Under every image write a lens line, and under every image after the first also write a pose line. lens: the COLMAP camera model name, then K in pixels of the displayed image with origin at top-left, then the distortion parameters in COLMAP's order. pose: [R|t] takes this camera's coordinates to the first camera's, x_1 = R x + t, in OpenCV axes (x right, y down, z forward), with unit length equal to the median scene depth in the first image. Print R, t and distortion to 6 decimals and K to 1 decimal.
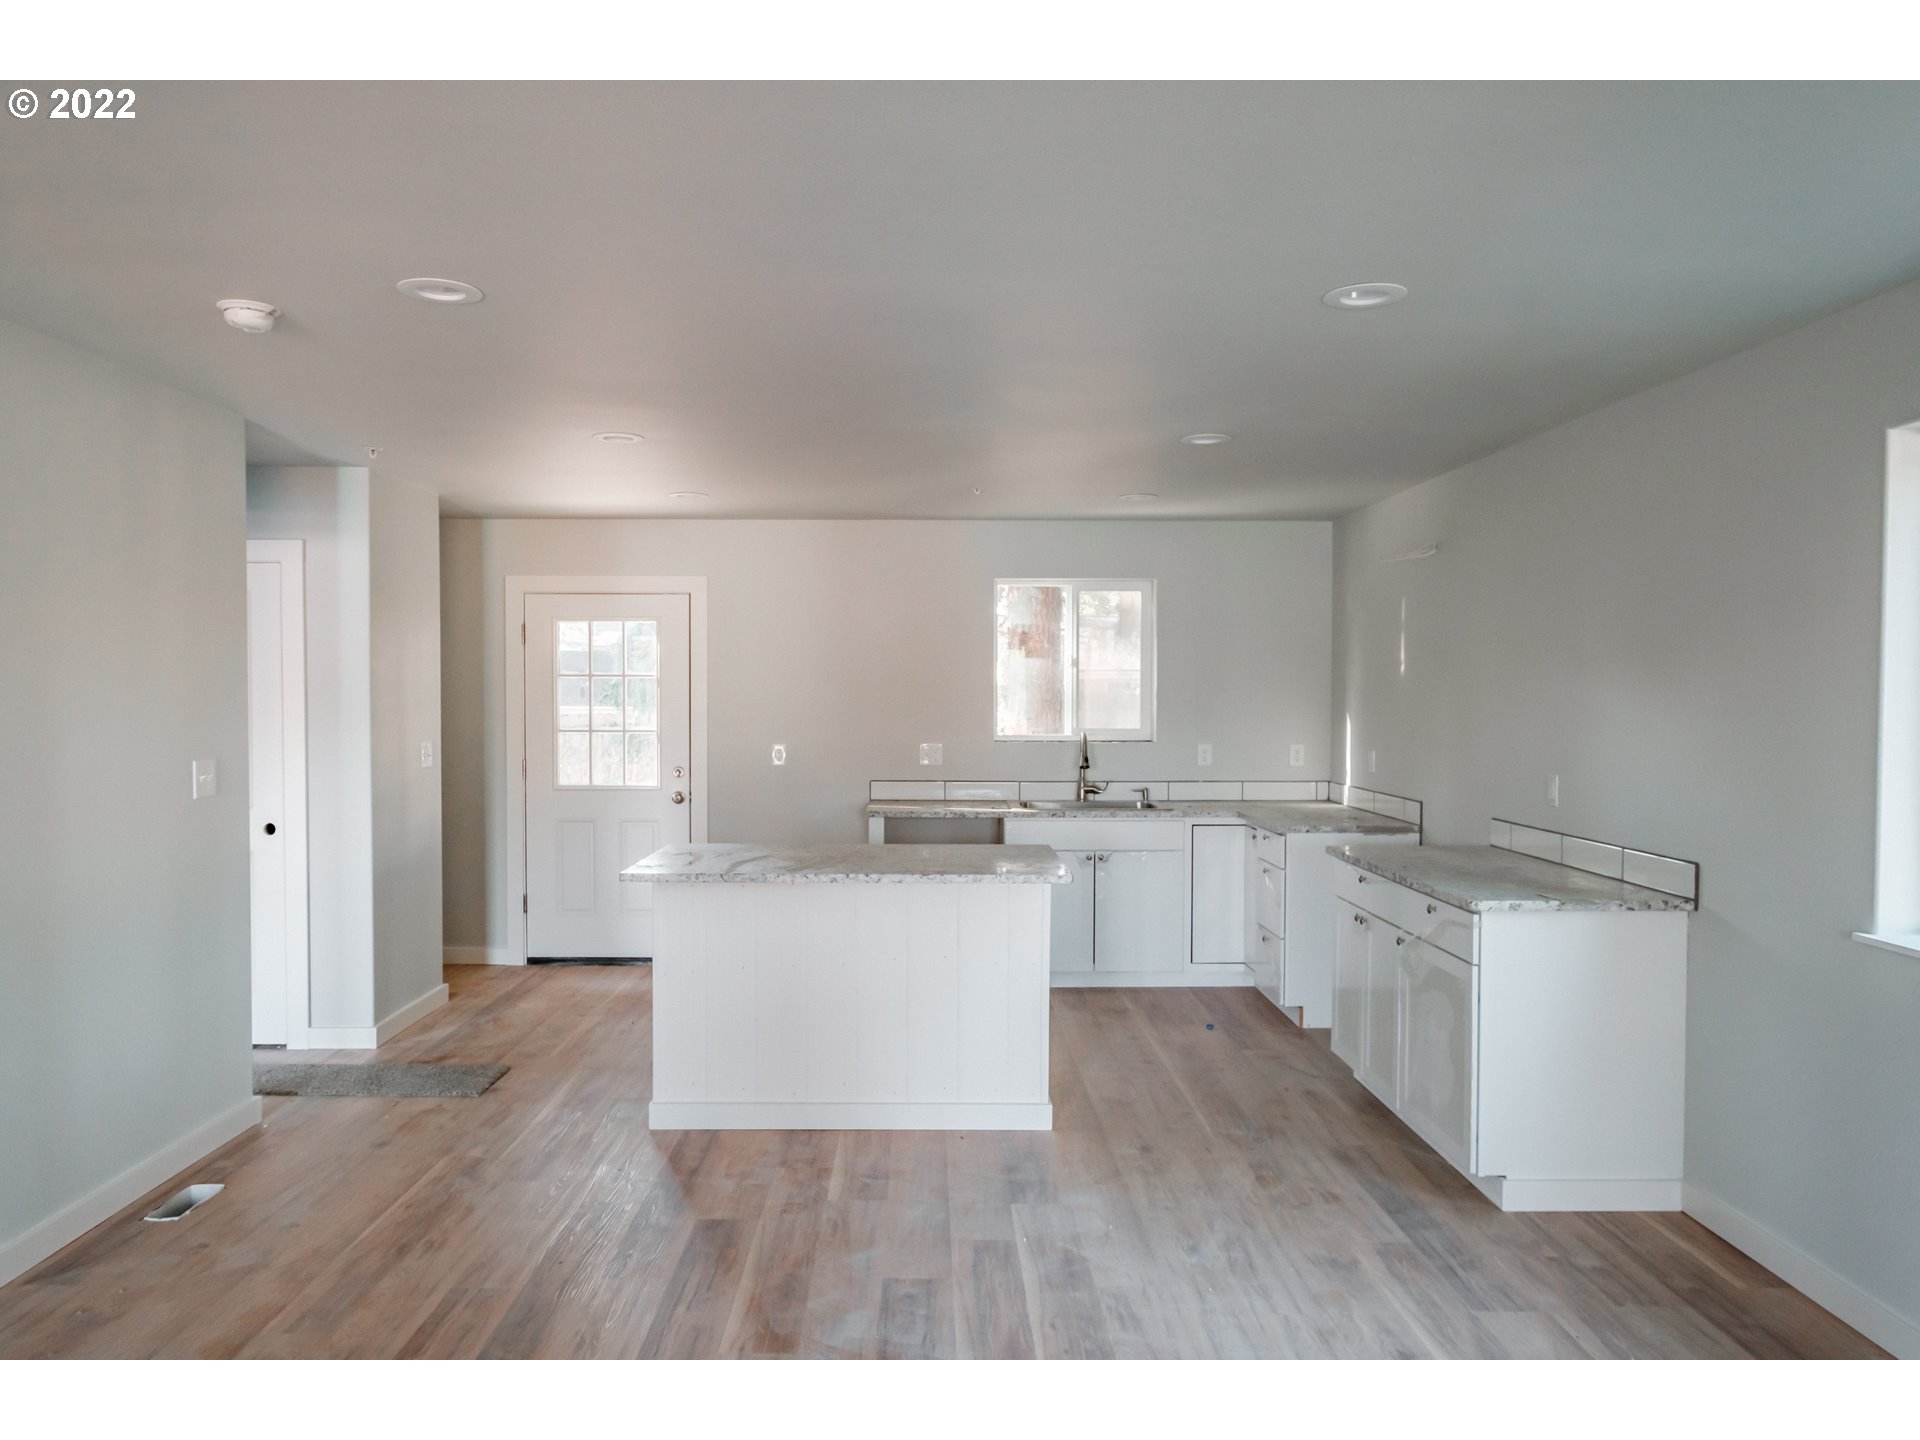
lens RADIAL K [[1339.6, 0, 960.0], [0, 1339.6, 720.0], [0, 0, 1]] dist [-0.001151, 0.000000]
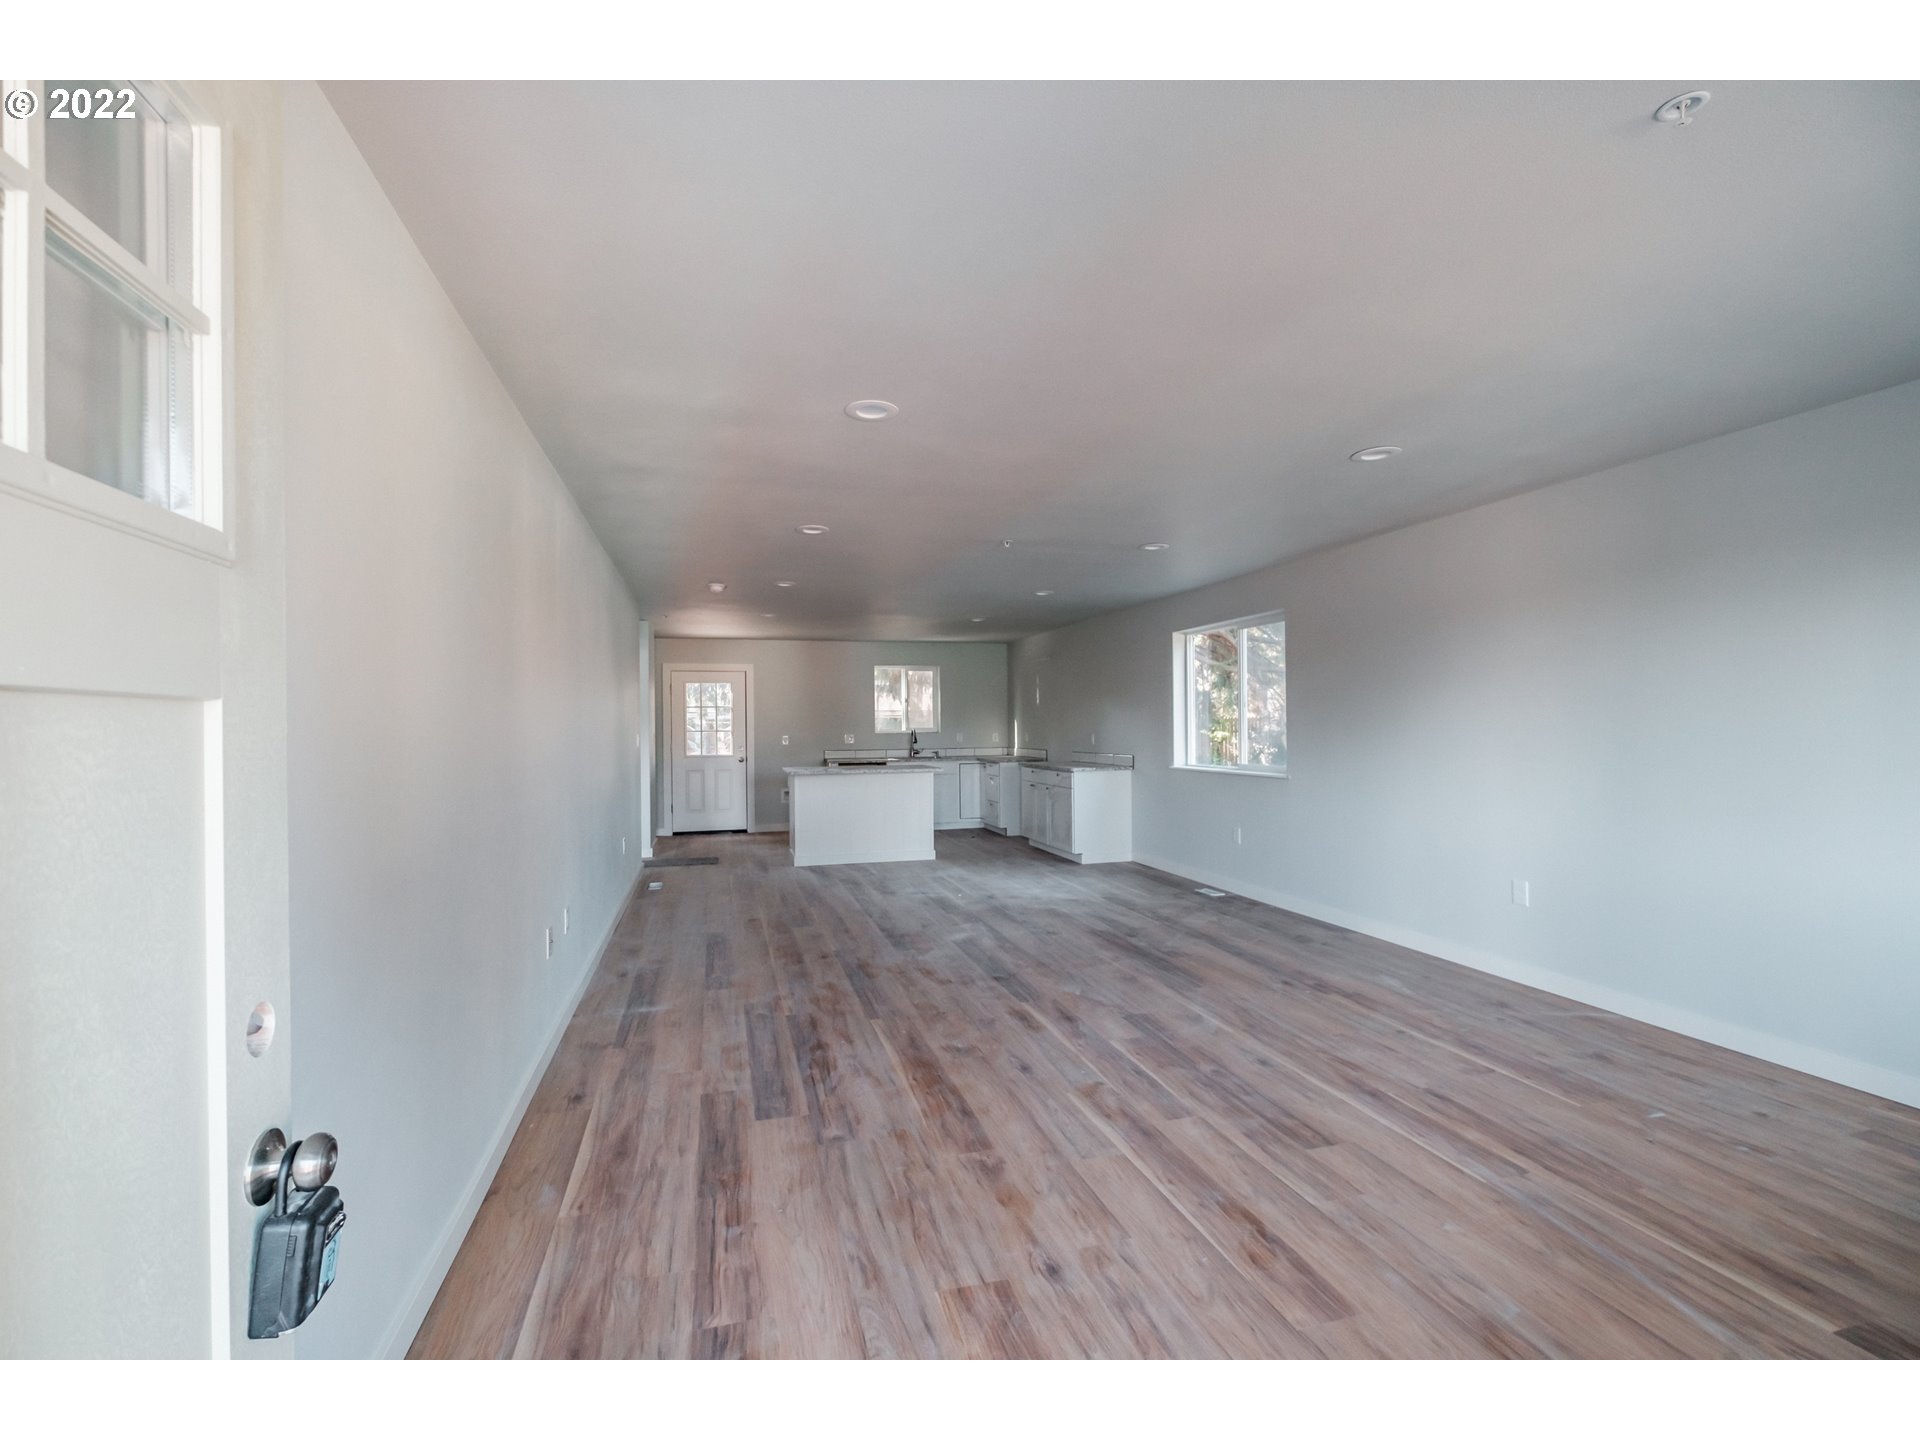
lens RADIAL K [[849.7, 0, 944.3], [0, 849.7, 726.3], [0, 0, 1]] dist [0.000910, -0.000183]
pose [[0.967831, -0.013540, 0.251236, -0.240510], [0.019836, 0.999549, -0.022543, 0.040956], [-0.250818, 0.026802, 0.967663, -0.512179]]
